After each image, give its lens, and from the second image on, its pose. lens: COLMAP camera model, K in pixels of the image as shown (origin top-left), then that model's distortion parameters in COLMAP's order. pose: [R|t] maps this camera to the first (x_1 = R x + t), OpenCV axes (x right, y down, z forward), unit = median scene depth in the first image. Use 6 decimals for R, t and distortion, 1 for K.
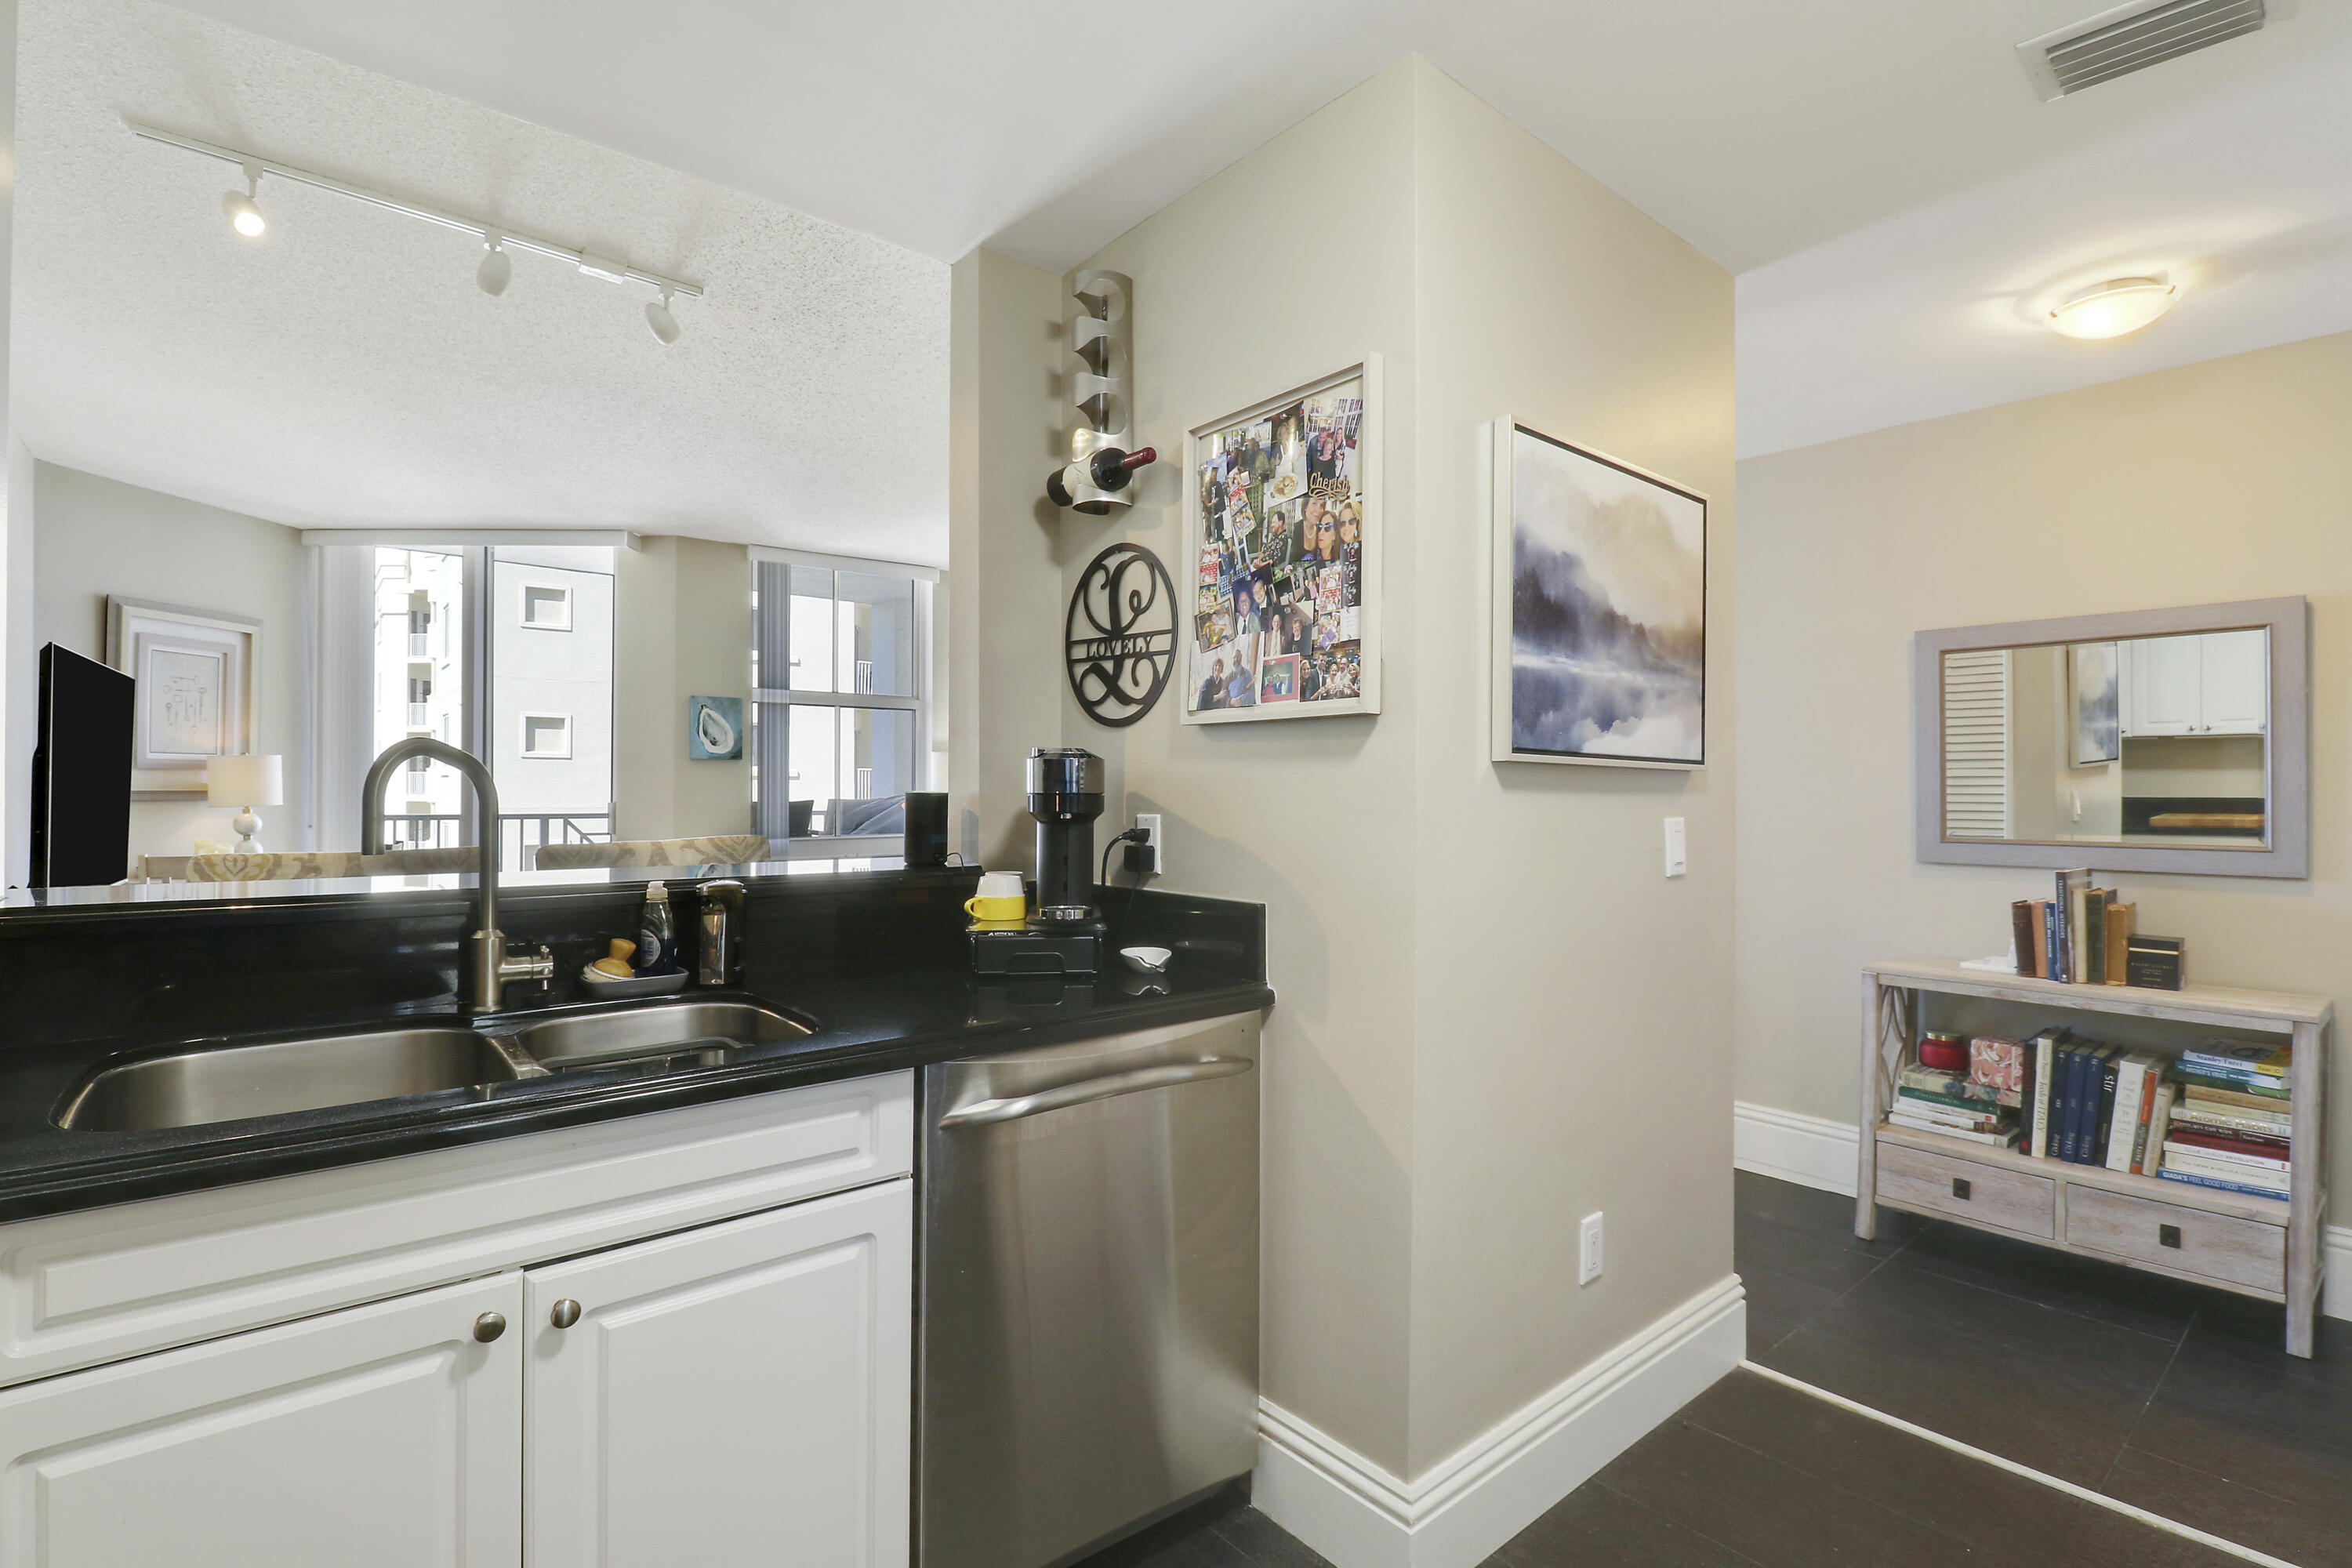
lens RADIAL K [[1108.2, 0, 1174.6], [0, 1108.2, 782.9], [0, 0, 1]] dist [-0.019432, -0.000436]
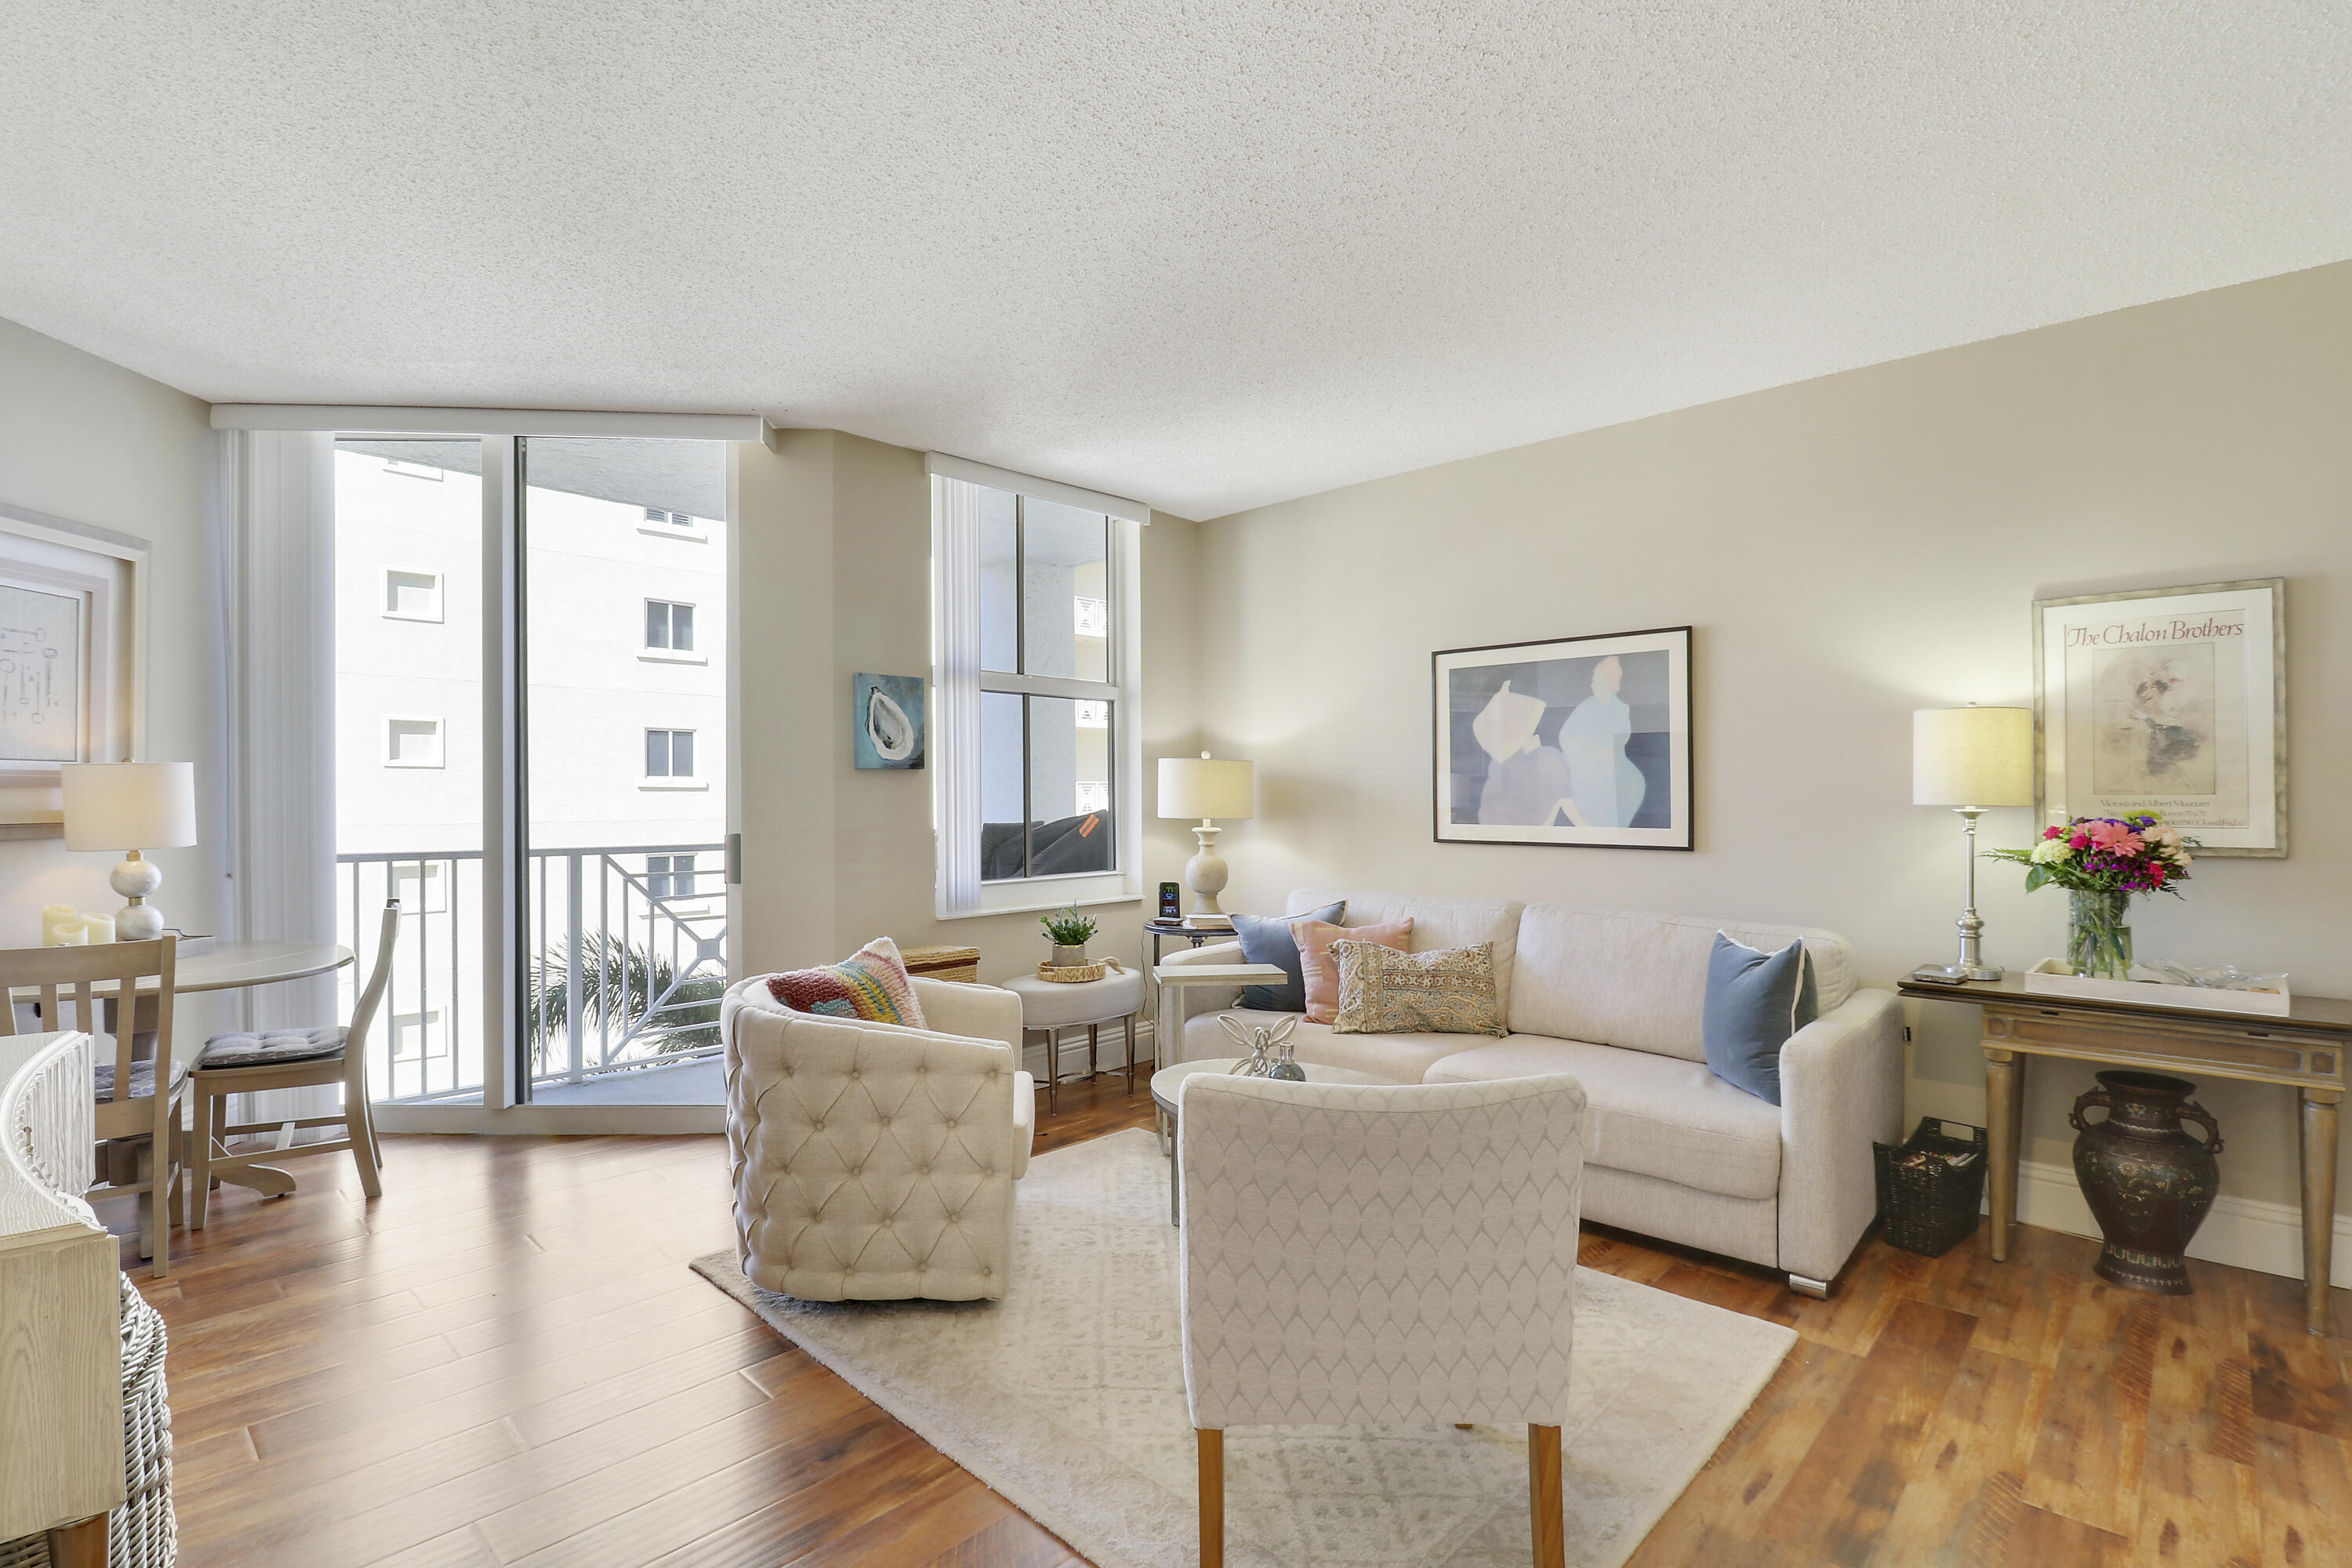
lens RADIAL K [[1108.2, 0, 1176.1], [0, 1108.2, 803.8], [0, 0, 1]] dist [-0.019432, -0.000436]
pose [[0.993612, -0.004311, 0.112771, -0.946676], [0.003106, 0.999936, 0.010861, -0.020421], [-0.112811, -0.010441, 0.993562, 0.933592]]
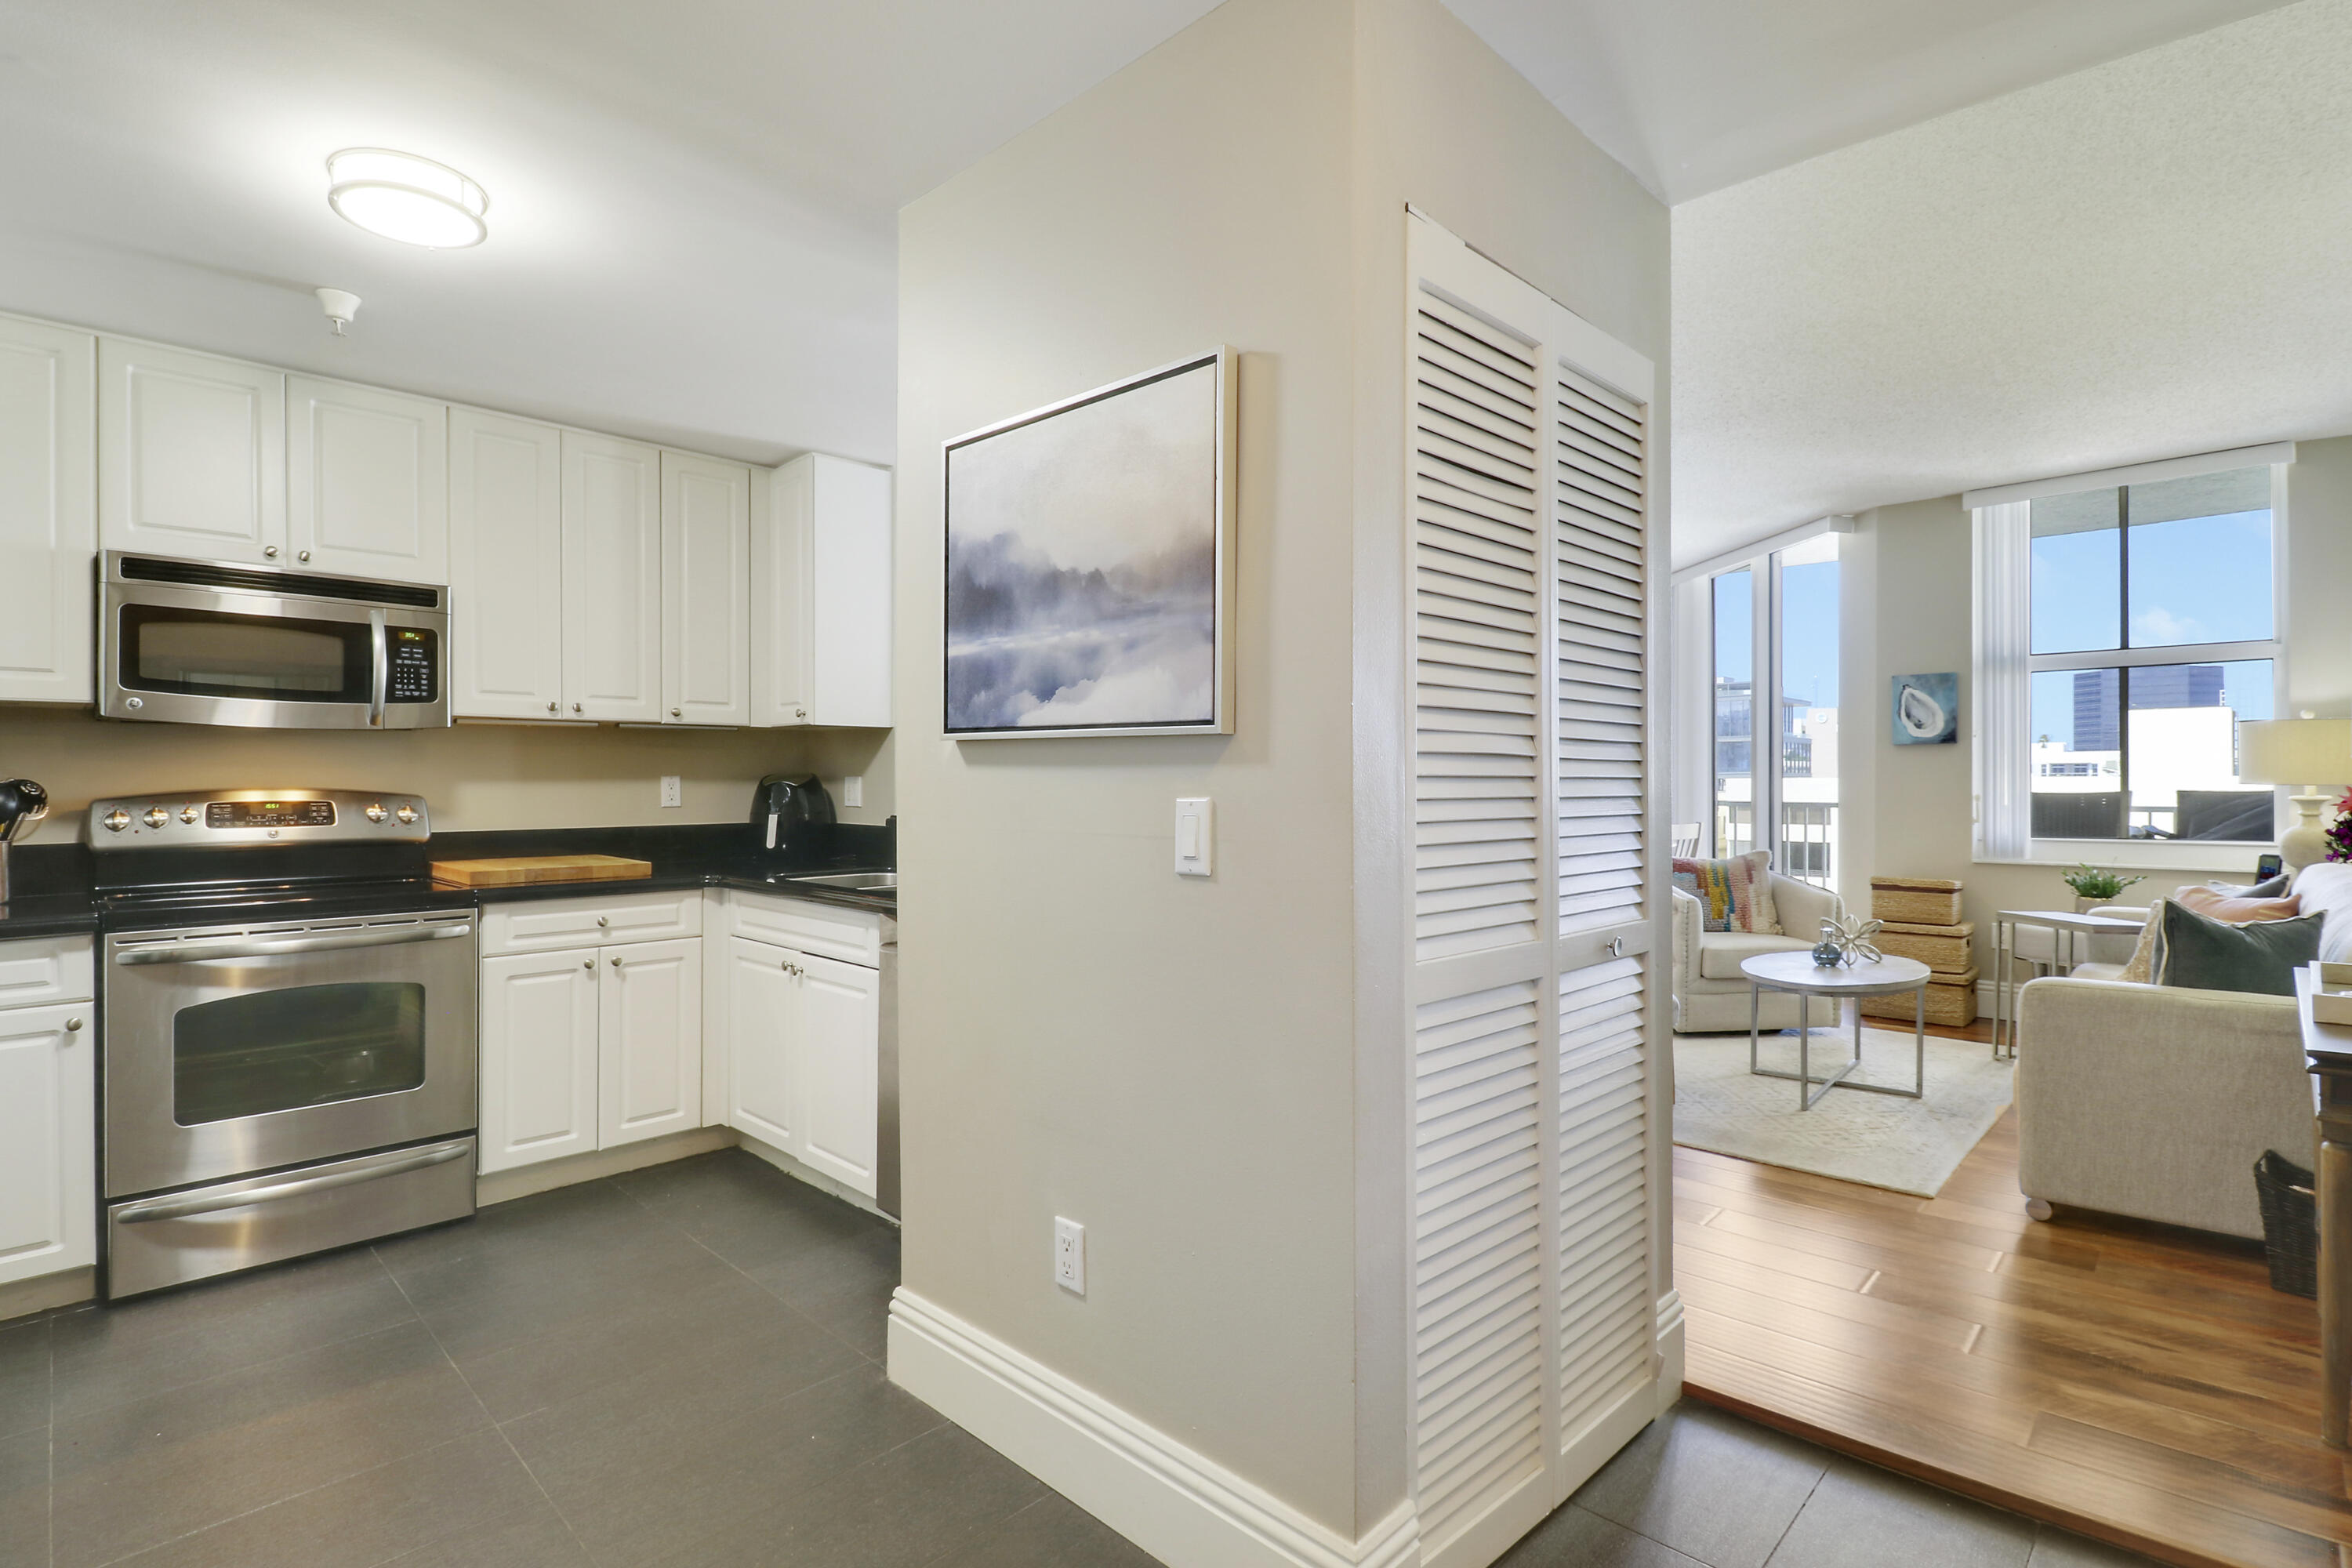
lens RADIAL K [[1128.5, 0, 1174.3], [0, 1128.5, 784.8], [0, 0, 1]] dist [0.000050, -0.000088]
pose [[0.115110, -0.003007, -0.993348, 1.222862], [0.007575, 0.999969, -0.002150, 0.024990], [0.993324, -0.007277, 0.115129, 0.895176]]
